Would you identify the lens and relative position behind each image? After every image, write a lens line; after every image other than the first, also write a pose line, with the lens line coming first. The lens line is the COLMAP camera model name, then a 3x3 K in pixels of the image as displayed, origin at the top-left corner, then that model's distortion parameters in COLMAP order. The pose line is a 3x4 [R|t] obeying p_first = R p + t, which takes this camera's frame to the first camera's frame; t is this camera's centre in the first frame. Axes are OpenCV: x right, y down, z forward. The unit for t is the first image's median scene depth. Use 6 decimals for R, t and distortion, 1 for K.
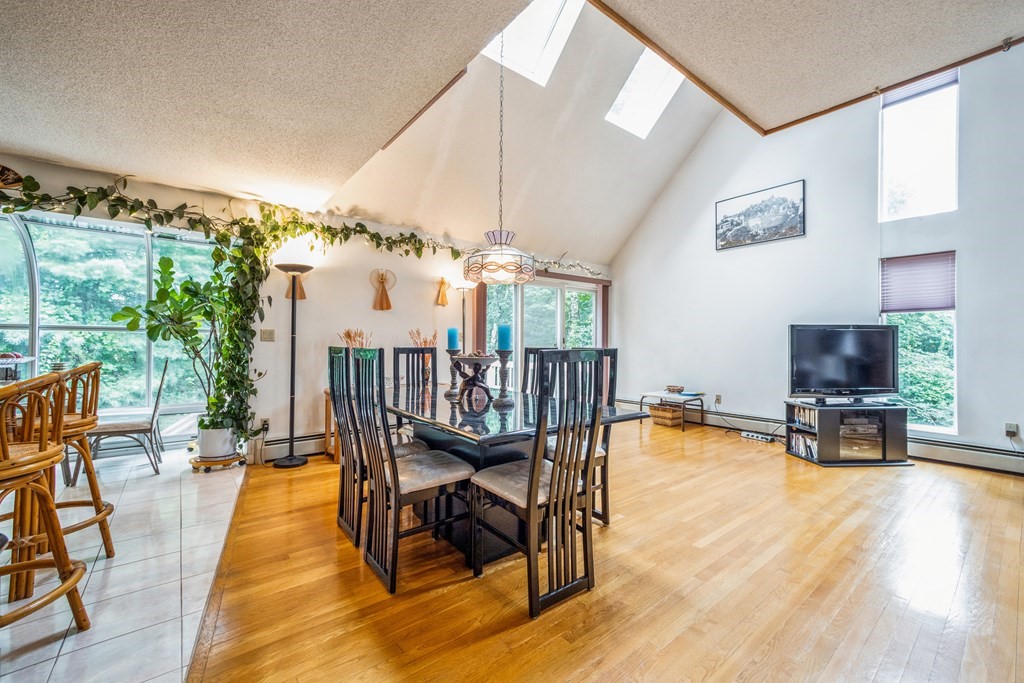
lens RADIAL K [[404.2, 0, 510.3], [0, 404.2, 344.6], [0, 0, 1]] dist [0.001764, -0.000376]
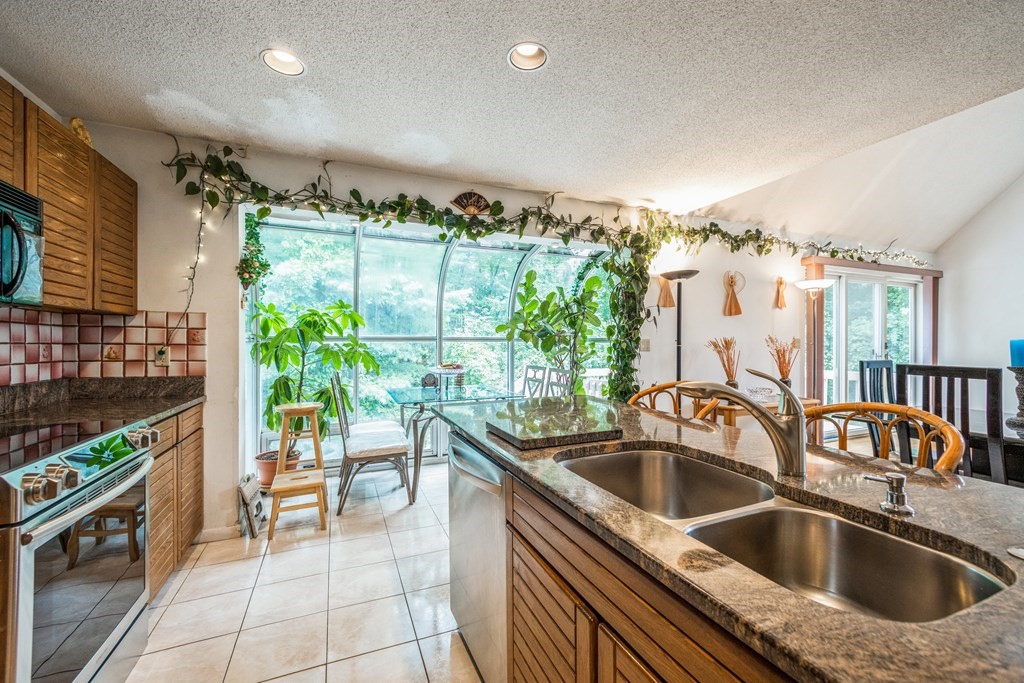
lens RADIAL K [[404.2, 0, 510.1], [0, 404.2, 338.4], [0, 0, 1]] dist [0.001764, -0.000376]
pose [[0.962176, -0.005045, -0.272382, -0.559966], [0.002122, 0.999937, -0.011026, -0.024915], [0.272421, 0.010031, 0.962126, -0.016790]]
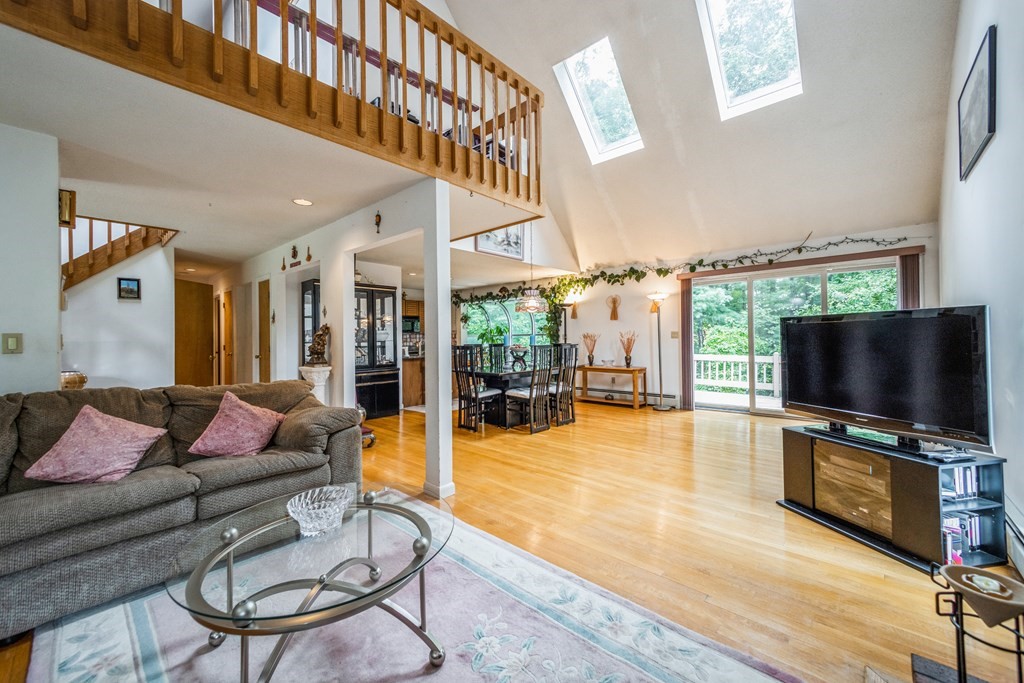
lens RADIAL K [[404.2, 0, 512.6], [0, 404.2, 334.3], [0, 0, 1]] dist [0.001764, -0.000376]
pose [[0.164474, -0.014822, -0.986270, 1.240338], [0.007786, 0.999875, -0.013728, -0.010616], [0.986351, -0.005422, 0.164569, 0.331843]]
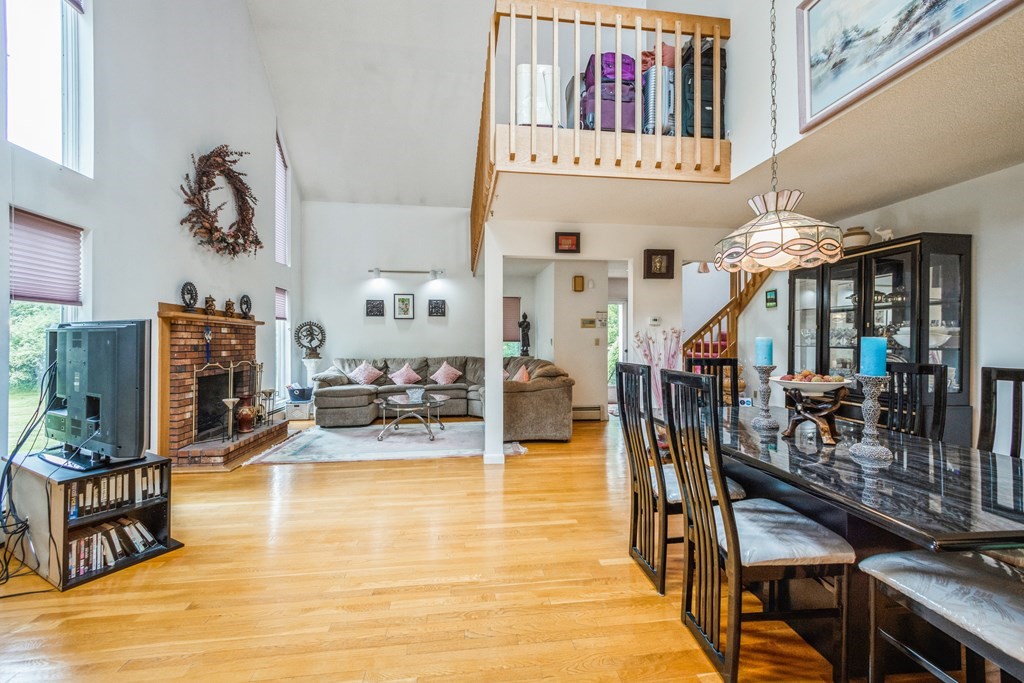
lens RADIAL K [[404.2, 0, 505.7], [0, 404.2, 340.6], [0, 0, 1]] dist [0.001764, -0.000376]
pose [[-0.852198, -0.006284, 0.523181, -0.016296], [-0.003403, 0.999973, 0.006469, -0.025664], [-0.523208, 0.003733, -0.852197, 1.110350]]
